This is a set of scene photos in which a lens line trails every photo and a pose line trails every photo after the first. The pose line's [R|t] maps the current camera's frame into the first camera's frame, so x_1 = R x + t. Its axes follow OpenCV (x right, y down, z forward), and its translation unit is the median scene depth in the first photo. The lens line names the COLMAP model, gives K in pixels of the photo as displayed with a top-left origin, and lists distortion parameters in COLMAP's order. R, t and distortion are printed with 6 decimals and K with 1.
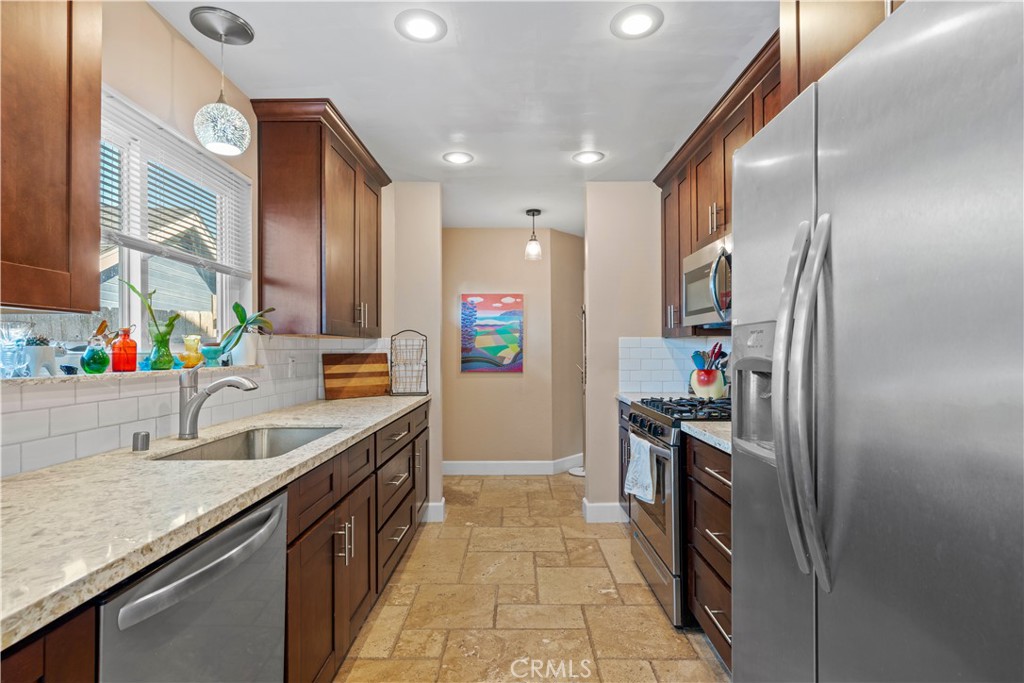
lens RADIAL K [[485.2, 0, 512.0], [0, 485.2, 345.7], [0, 0, 1]] dist [0.001614, -0.002033]
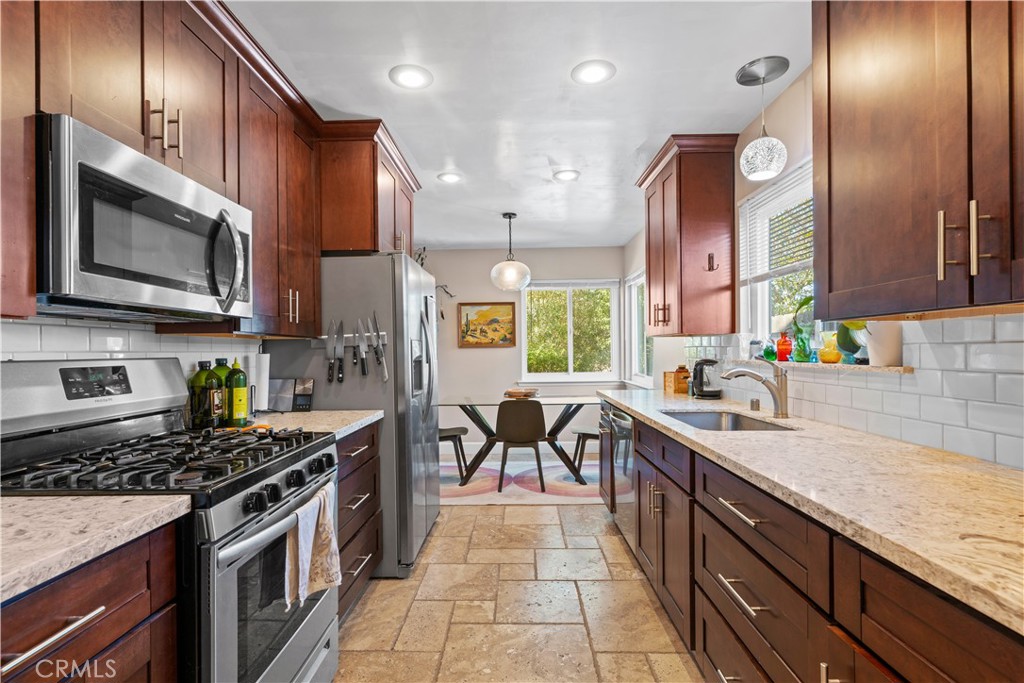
lens RADIAL K [[485.2, 0, 510.7], [0, 485.2, 345.9], [0, 0, 1]] dist [0.001614, -0.002033]
pose [[-0.999876, 0.015600, 0.002193, 0.014252], [0.015567, 0.999772, -0.014593, 0.013566], [-0.002420, -0.014557, -0.999891, 1.937619]]
